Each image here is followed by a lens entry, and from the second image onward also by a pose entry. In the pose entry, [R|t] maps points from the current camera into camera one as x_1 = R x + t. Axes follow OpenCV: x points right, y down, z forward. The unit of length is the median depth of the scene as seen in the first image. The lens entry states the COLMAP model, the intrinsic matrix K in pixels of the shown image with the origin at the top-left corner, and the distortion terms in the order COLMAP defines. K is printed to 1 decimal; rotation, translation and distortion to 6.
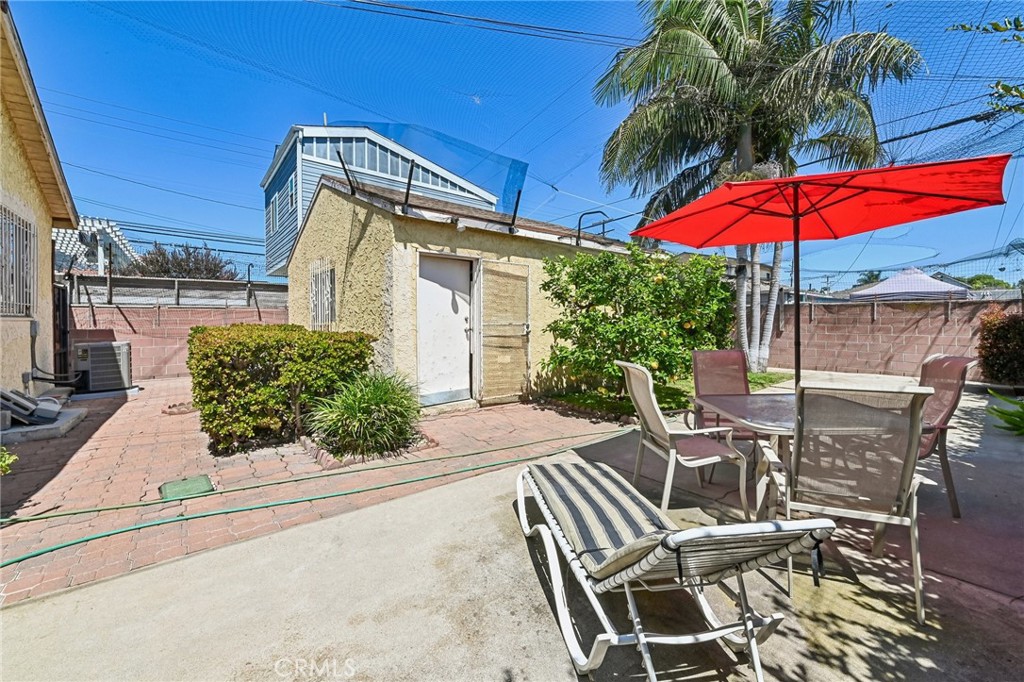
lens RADIAL K [[387.0, 0, 509.0], [0, 387.0, 320.9], [0, 0, 1]] dist [-0.000247, -0.005653]
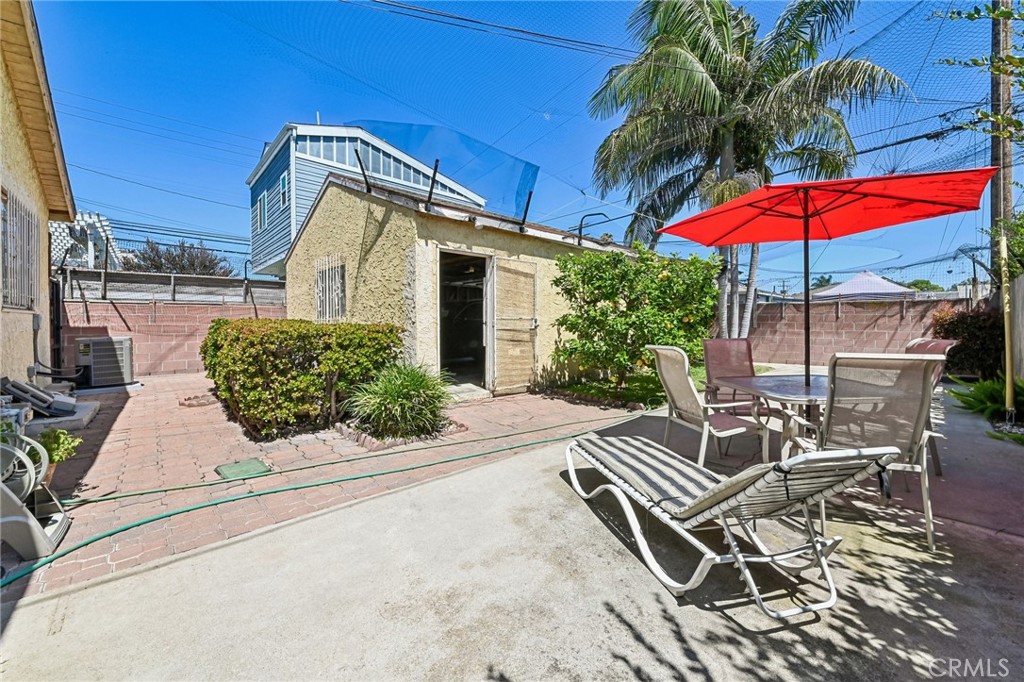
lens RADIAL K [[386.2, 0, 487.1], [0, 386.2, 327.0], [0, 0, 1]] dist [0.000170, -0.006651]
pose [[0.998235, 0.001001, 0.059372, -0.156179], [-0.001151, 0.999996, 0.002490, 0.030215], [-0.059369, -0.002554, 0.998233, -0.047469]]
